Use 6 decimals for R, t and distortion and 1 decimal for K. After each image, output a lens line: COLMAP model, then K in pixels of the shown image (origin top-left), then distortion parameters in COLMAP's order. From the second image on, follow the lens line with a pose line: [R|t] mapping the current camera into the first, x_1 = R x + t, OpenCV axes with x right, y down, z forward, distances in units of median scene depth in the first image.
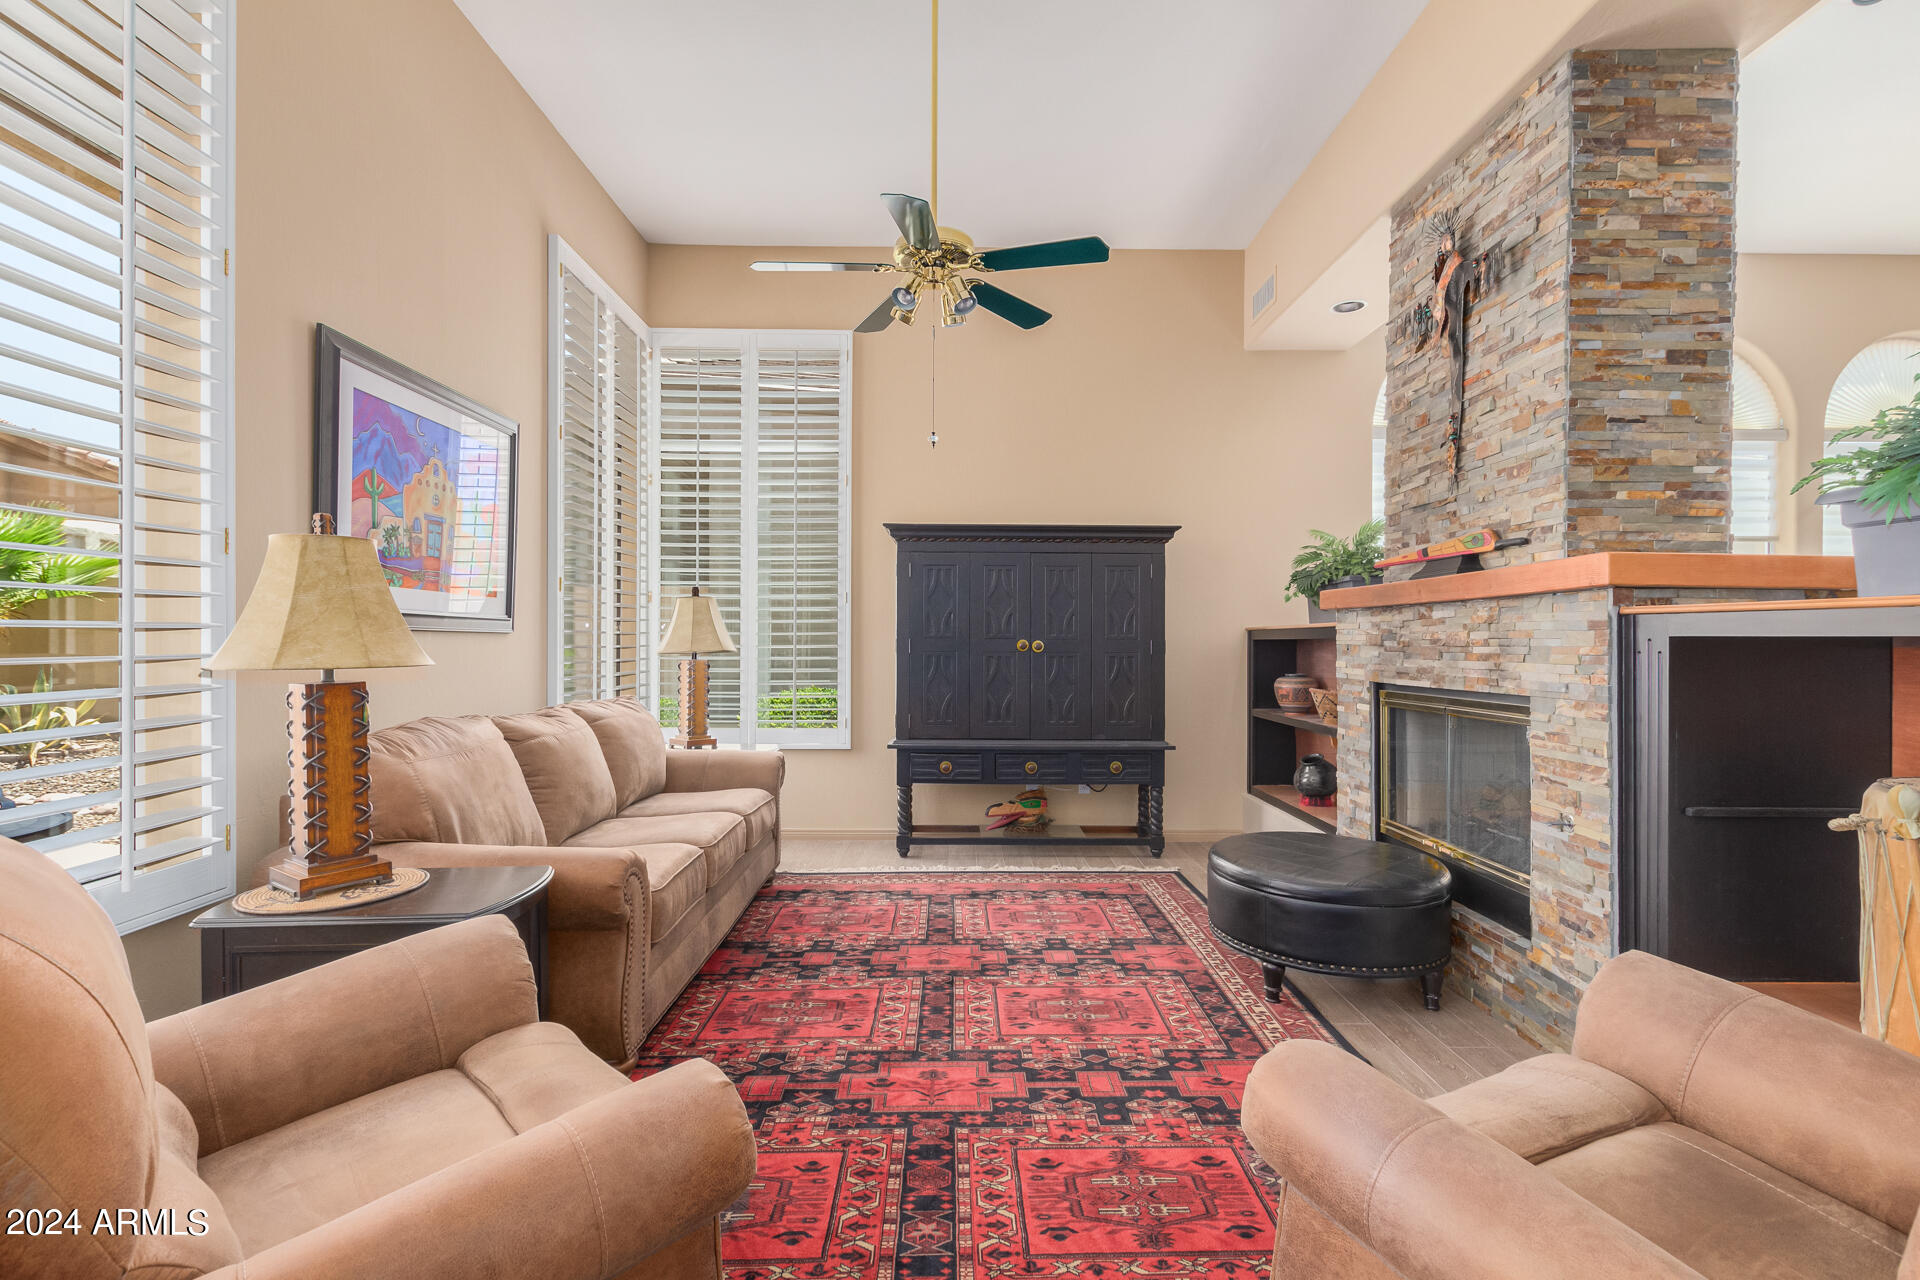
lens RADIAL K [[865.5, 0, 960.0], [0, 865.5, 640.0], [0, 0, 1]] dist [0.007986, -0.005256]
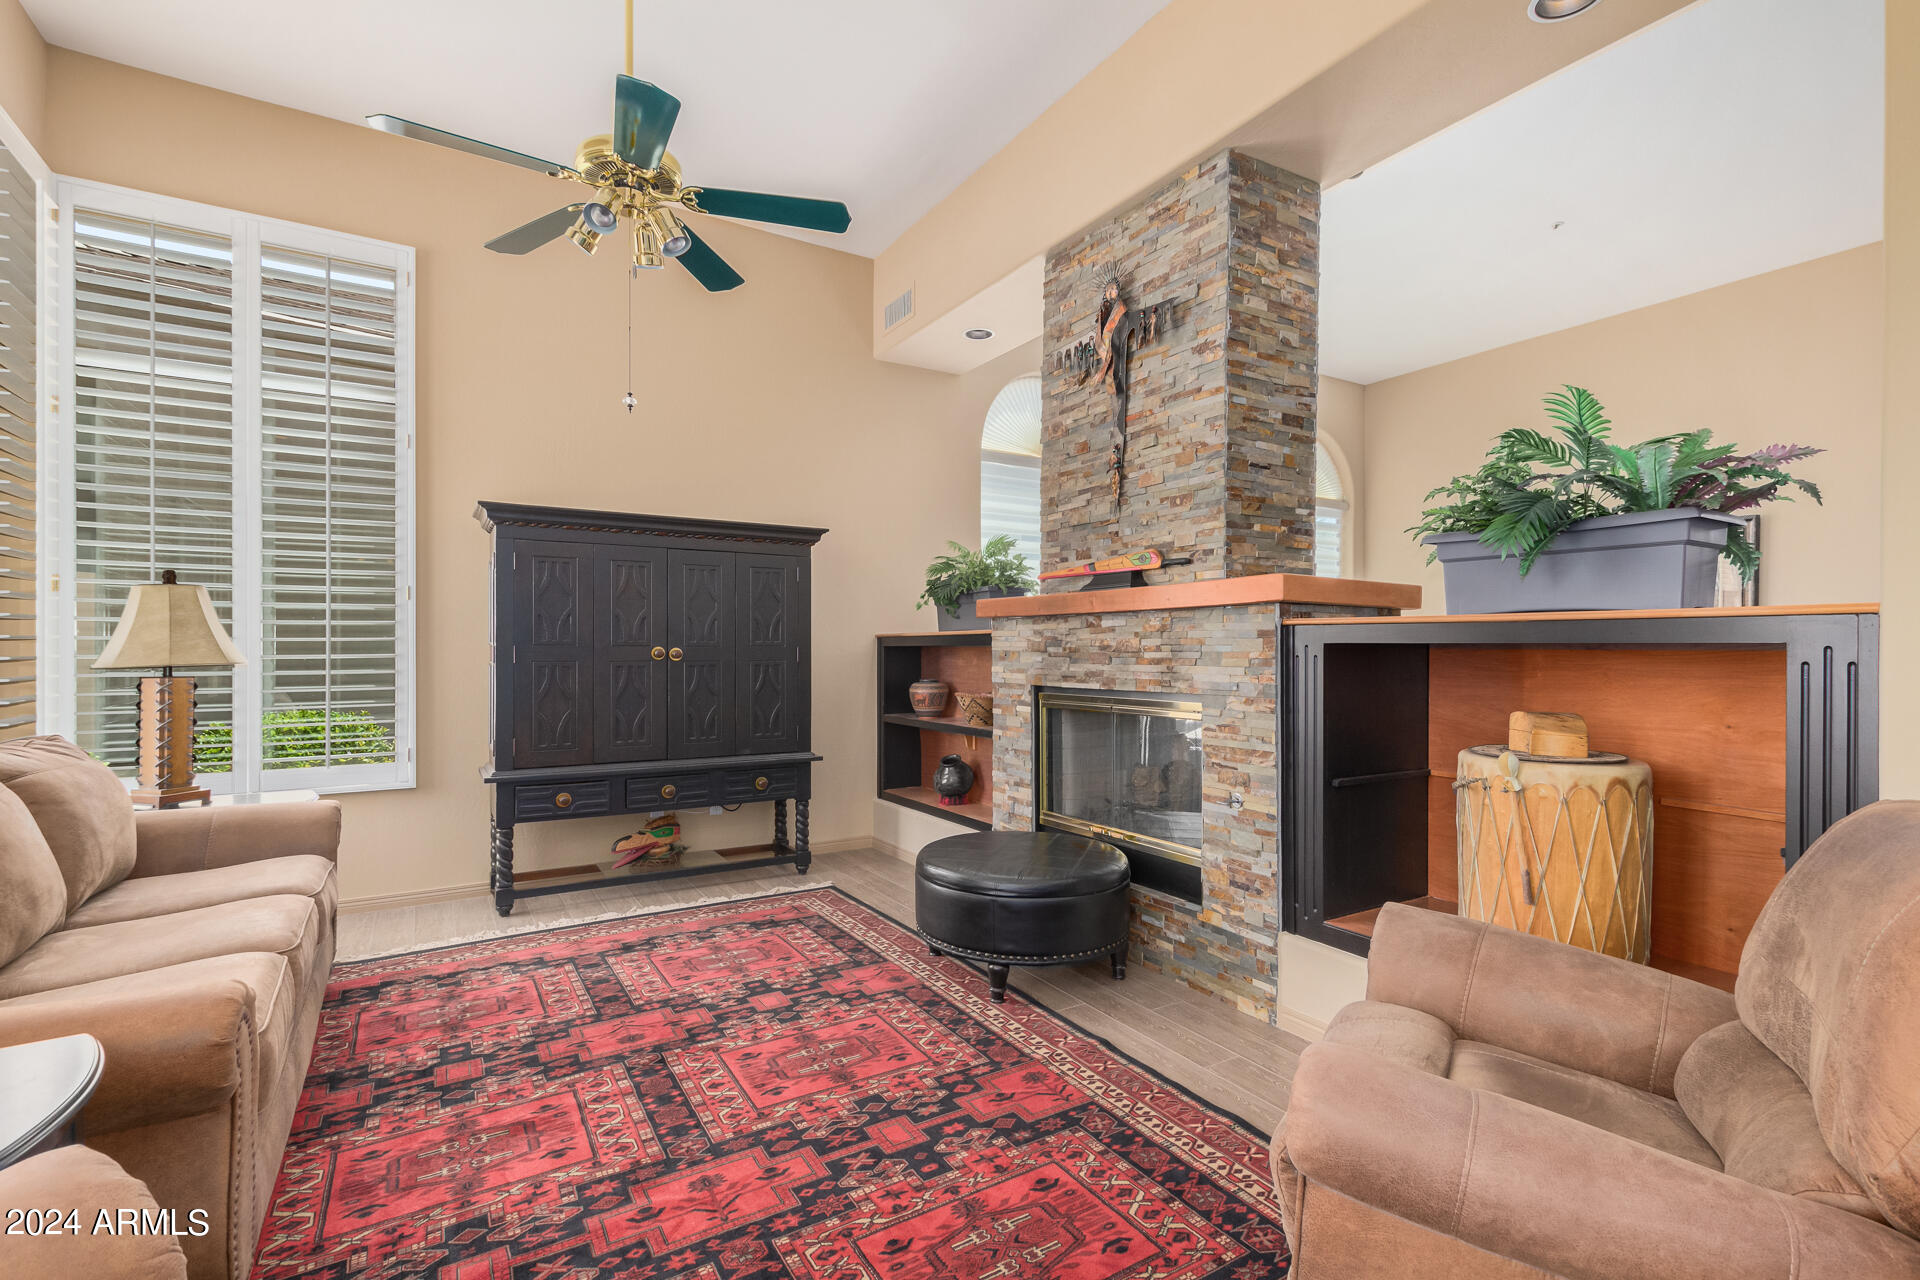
lens RADIAL K [[871.2, 0, 956.1], [0, 871.2, 650.1], [0, 0, 1]] dist [0.003831, -0.001119]
pose [[0.858897, -0.003803, 0.512133, -0.201705], [0.001678, 0.999988, 0.004612, -0.000702], [-0.512145, -0.003102, 0.858893, 0.146556]]
